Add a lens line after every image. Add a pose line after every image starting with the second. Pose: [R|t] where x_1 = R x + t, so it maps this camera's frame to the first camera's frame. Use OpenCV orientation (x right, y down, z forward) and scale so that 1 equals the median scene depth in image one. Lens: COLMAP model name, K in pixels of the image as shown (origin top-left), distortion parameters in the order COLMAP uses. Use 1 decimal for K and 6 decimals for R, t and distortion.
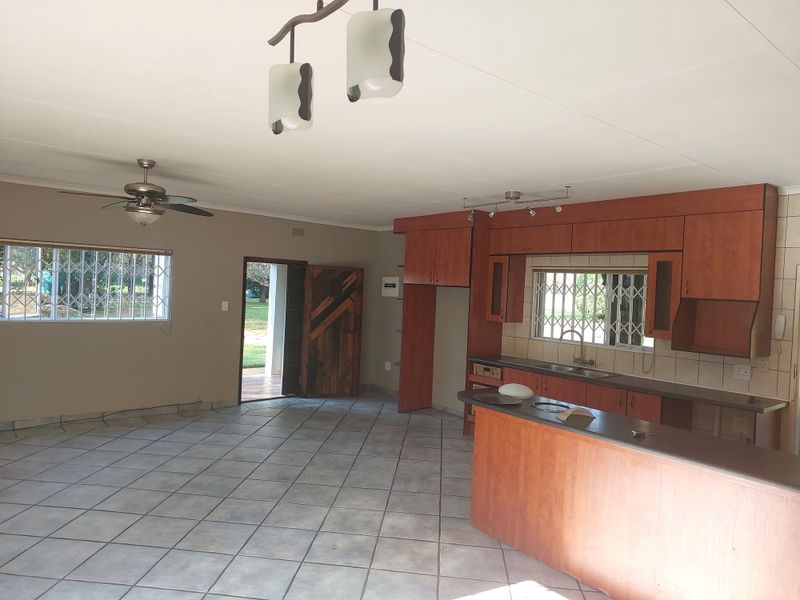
lens RADIAL K [[540.4, 0, 400.0], [0, 540.4, 300.0], [0, 0, 1]] dist [0.053509, -0.001587]
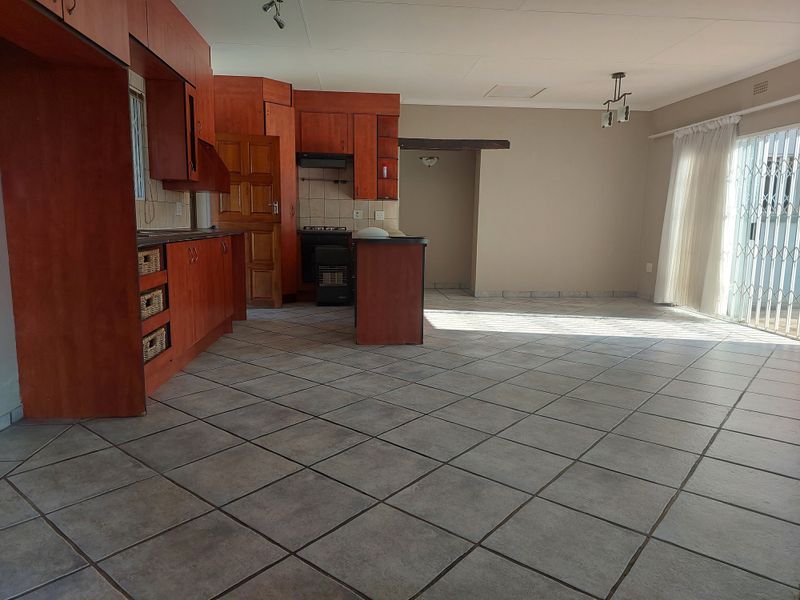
lens RADIAL K [[540.4, 0, 400.0], [0, 540.4, 300.0], [0, 0, 1]] dist [0.053509, -0.001587]
pose [[-0.823500, -0.134065, 0.551248, -0.404392], [-0.032175, 0.981150, 0.190551, 0.089241], [-0.566403, 0.139183, -0.812291, 1.728305]]
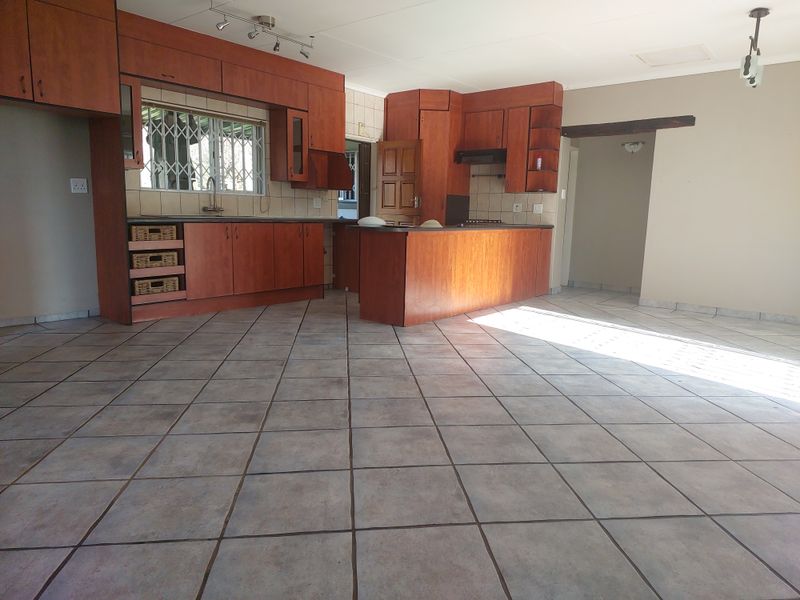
lens RADIAL K [[530.0, 0, 400.0], [0, 530.0, 300.0], [0, 0, 1]] dist [0.025400, -0.001129]
pose [[-0.198623, -0.207258, 0.957911, -0.897315], [-0.003878, 0.977543, 0.210701, 0.086268], [-0.980068, 0.038136, -0.194966, 1.099085]]
